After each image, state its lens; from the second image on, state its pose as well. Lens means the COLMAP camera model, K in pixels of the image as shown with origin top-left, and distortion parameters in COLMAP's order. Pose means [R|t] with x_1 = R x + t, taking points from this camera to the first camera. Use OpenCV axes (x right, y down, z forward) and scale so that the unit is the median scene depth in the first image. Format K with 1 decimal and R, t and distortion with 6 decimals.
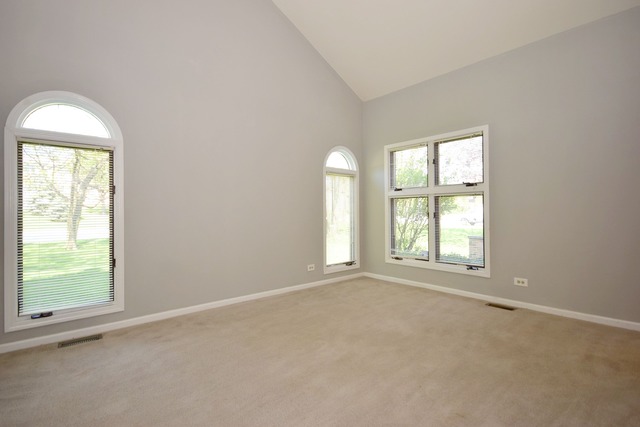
lens RADIAL K [[310.9, 0, 316.9], [0, 310.9, 213.3], [0, 0, 1]] dist [0.006511, 0.000555]
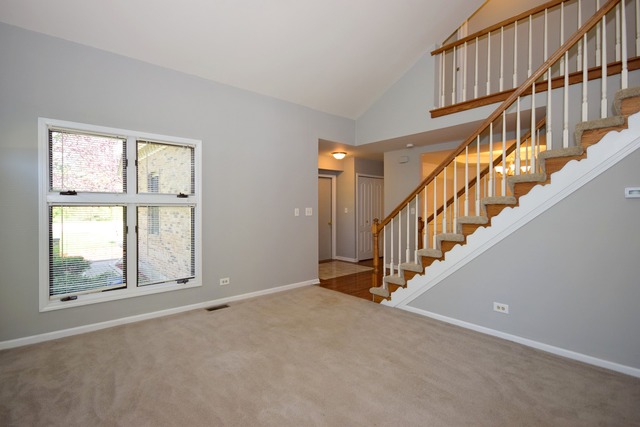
lens RADIAL K [[310.9, 0, 318.2], [0, 310.9, 213.2], [0, 0, 1]] dist [0.006511, 0.000555]
pose [[0.001489, -0.015001, 0.999886, -0.481481], [0.004458, 0.999878, 0.014994, -0.050529], [-0.999989, 0.004435, 0.001556, 0.580301]]
